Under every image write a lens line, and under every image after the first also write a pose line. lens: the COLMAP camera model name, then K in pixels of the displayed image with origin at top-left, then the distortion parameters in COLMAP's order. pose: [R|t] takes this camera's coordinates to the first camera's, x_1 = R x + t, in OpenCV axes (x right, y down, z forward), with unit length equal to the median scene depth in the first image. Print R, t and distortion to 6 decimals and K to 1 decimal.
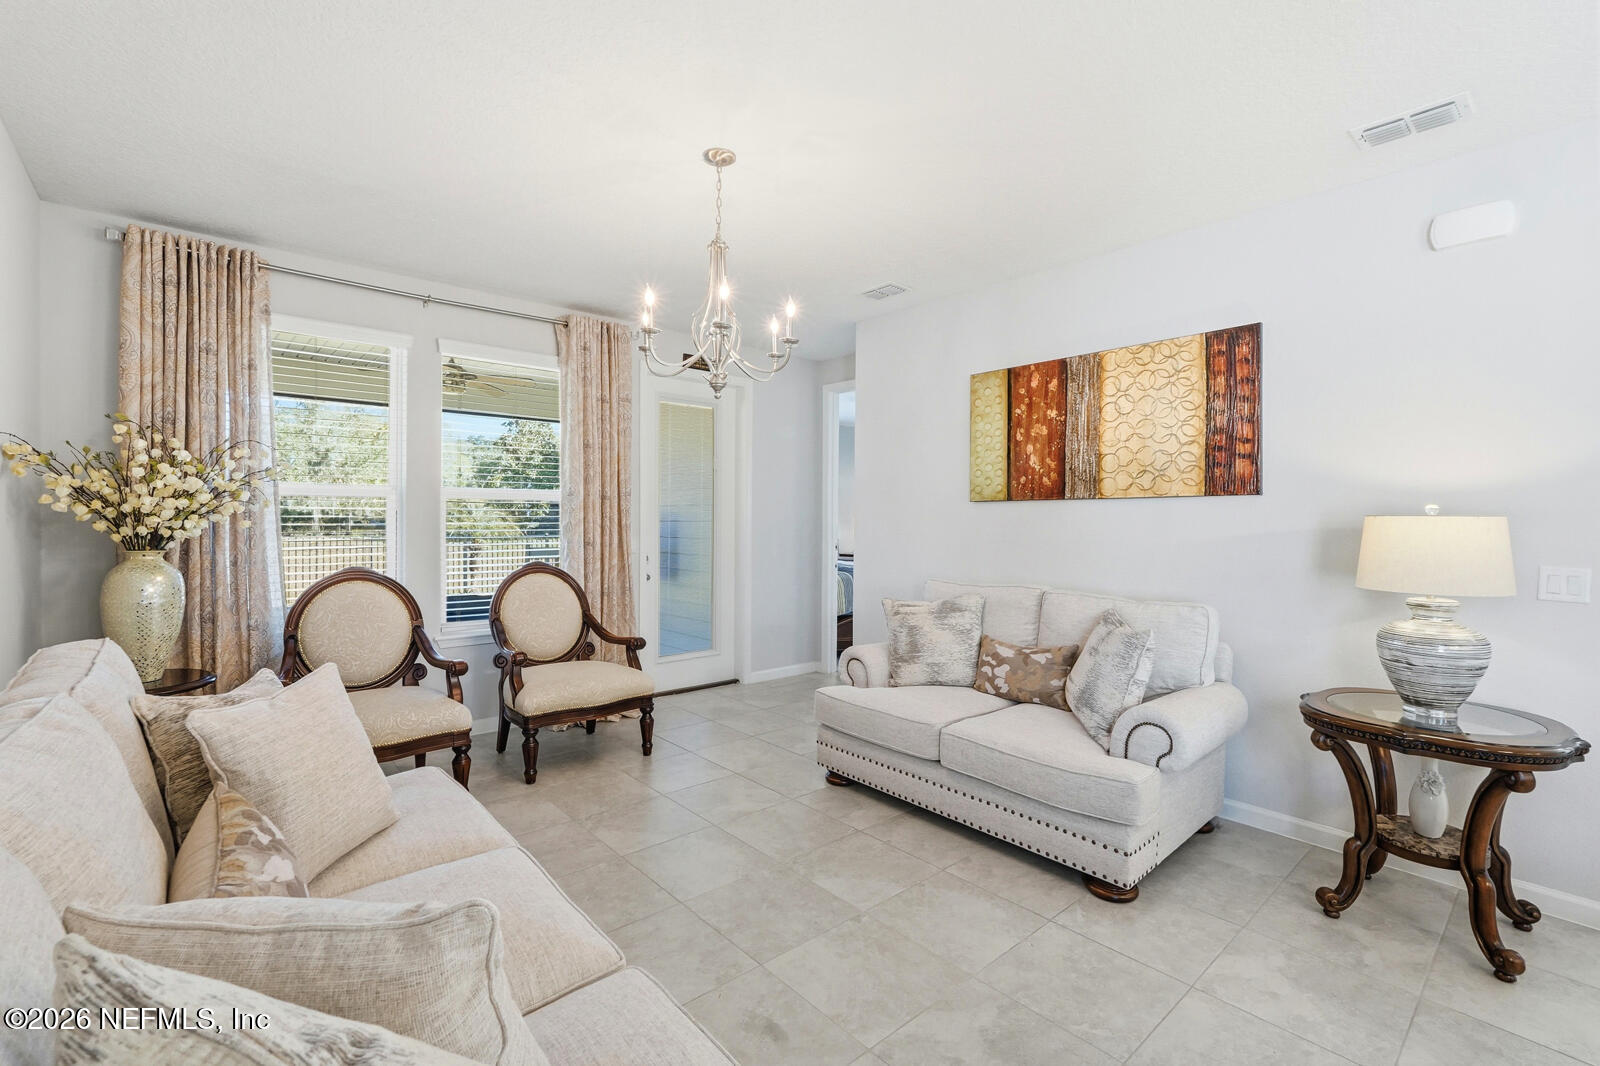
lens RADIAL K [[706.7, 0, 794.7], [0, 706.7, 532.8], [0, 0, 1]] dist [-0.014684, 0.001755]
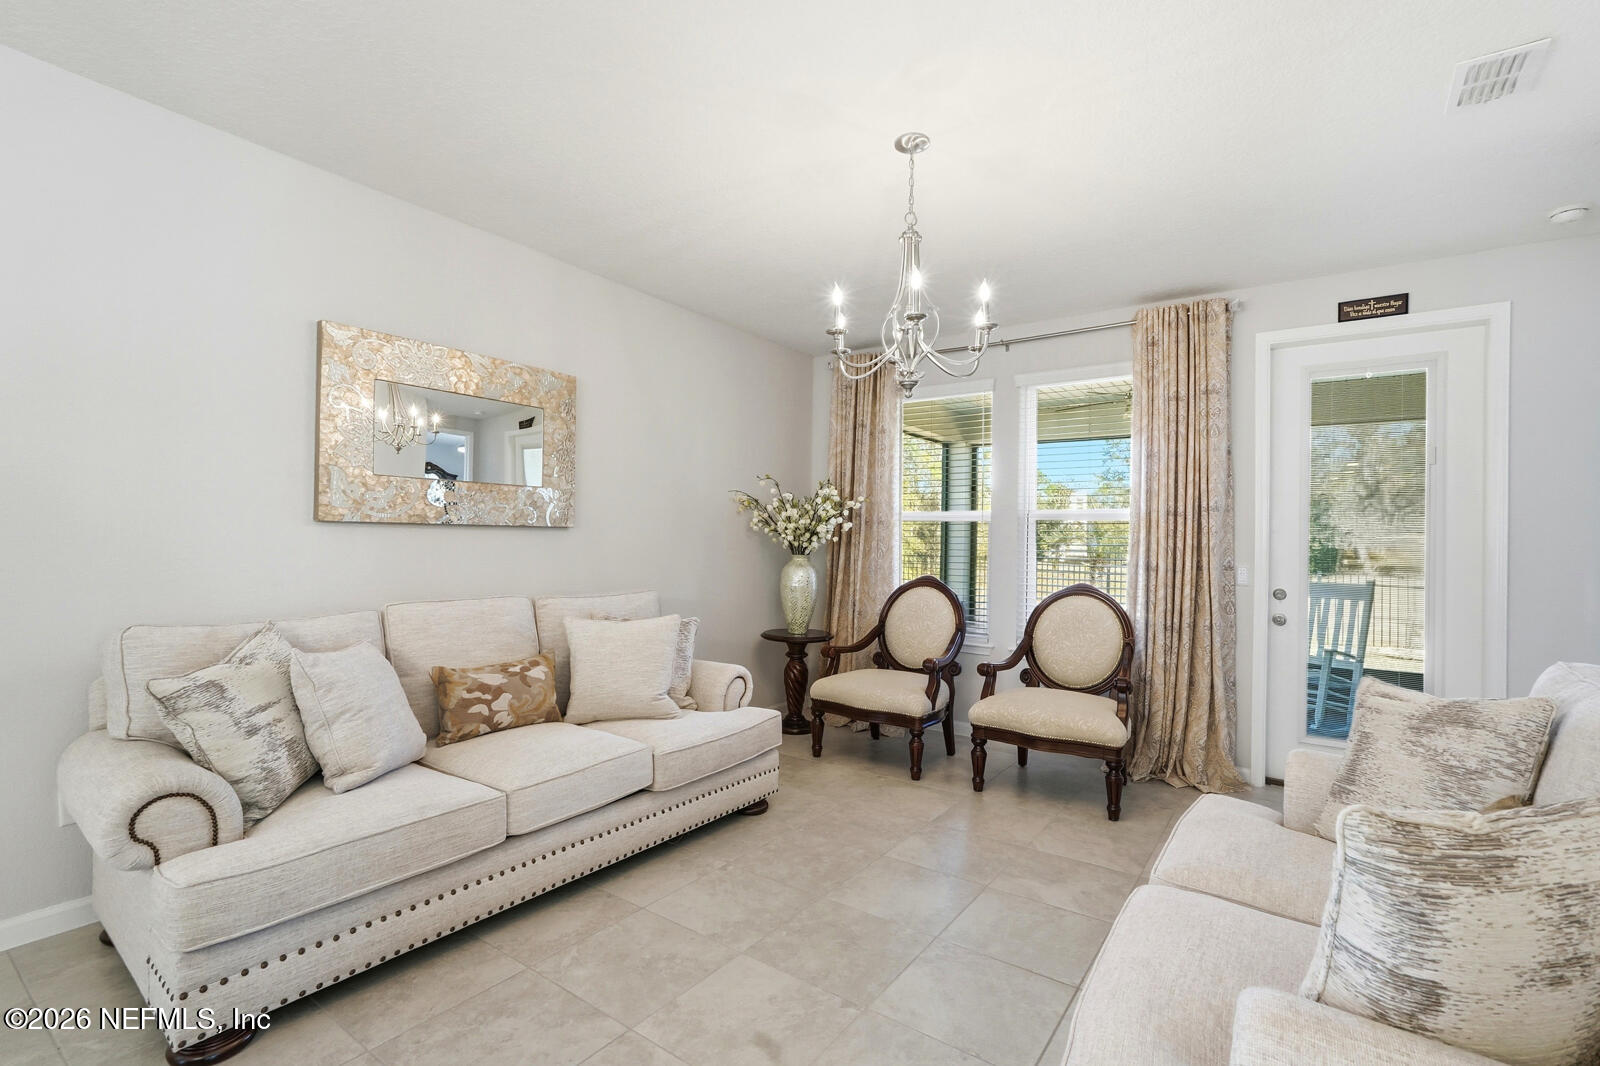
lens RADIAL K [[706.7, 0, 787.4], [0, 706.7, 533.7], [0, 0, 1]] dist [-0.014684, 0.001755]
pose [[0.234285, -0.016353, -0.972030, 0.654596], [-0.036337, 0.999013, -0.025565, 0.016312], [0.971489, 0.041310, 0.233460, 0.532684]]
